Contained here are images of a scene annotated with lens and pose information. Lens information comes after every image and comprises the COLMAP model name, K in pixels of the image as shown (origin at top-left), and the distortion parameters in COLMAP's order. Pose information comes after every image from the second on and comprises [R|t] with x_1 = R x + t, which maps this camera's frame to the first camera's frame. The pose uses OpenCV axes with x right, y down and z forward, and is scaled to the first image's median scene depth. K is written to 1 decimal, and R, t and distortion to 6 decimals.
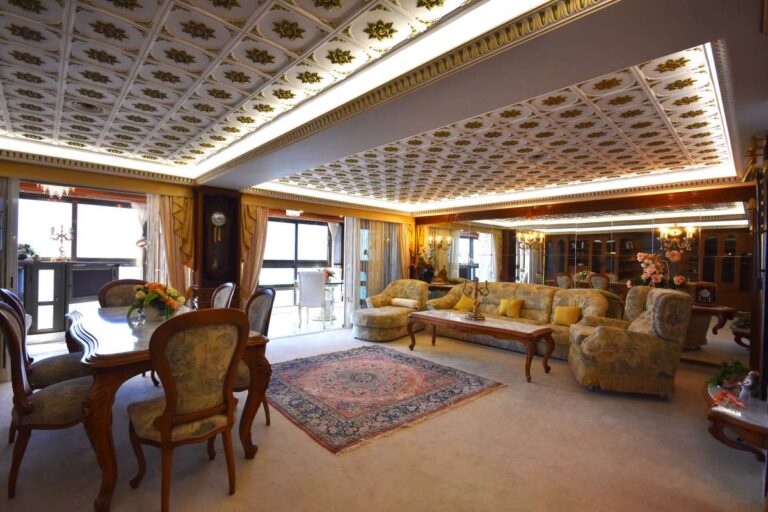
lens RADIAL K [[349.0, 0, 384.7], [0, 349.0, 253.1], [0, 0, 1]] dist [-0.000519, -0.002914]
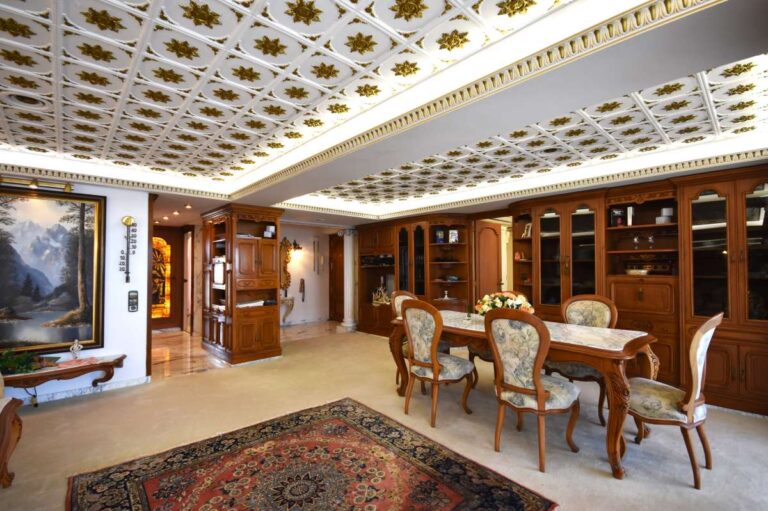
lens RADIAL K [[349.0, 0, 386.9], [0, 349.0, 260.7], [0, 0, 1]] dist [-0.000519, -0.002914]
pose [[-0.999838, -0.012537, 0.012926, -0.124915], [-0.013065, 0.999048, -0.041633, 0.014353], [-0.012392, -0.041795, -0.999049, 0.978688]]
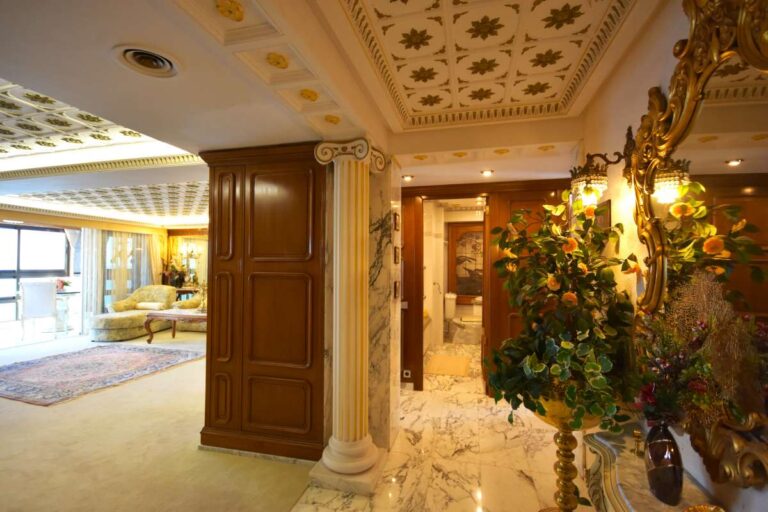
lens RADIAL K [[349.0, 0, 383.2], [0, 349.0, 259.1], [0, 0, 1]] dist [-0.000519, -0.002914]
pose [[0.852589, -0.006929, 0.522536, 0.114834], [0.003075, 0.999961, 0.008241, -0.017317], [-0.522573, -0.005419, 0.852577, -0.371135]]
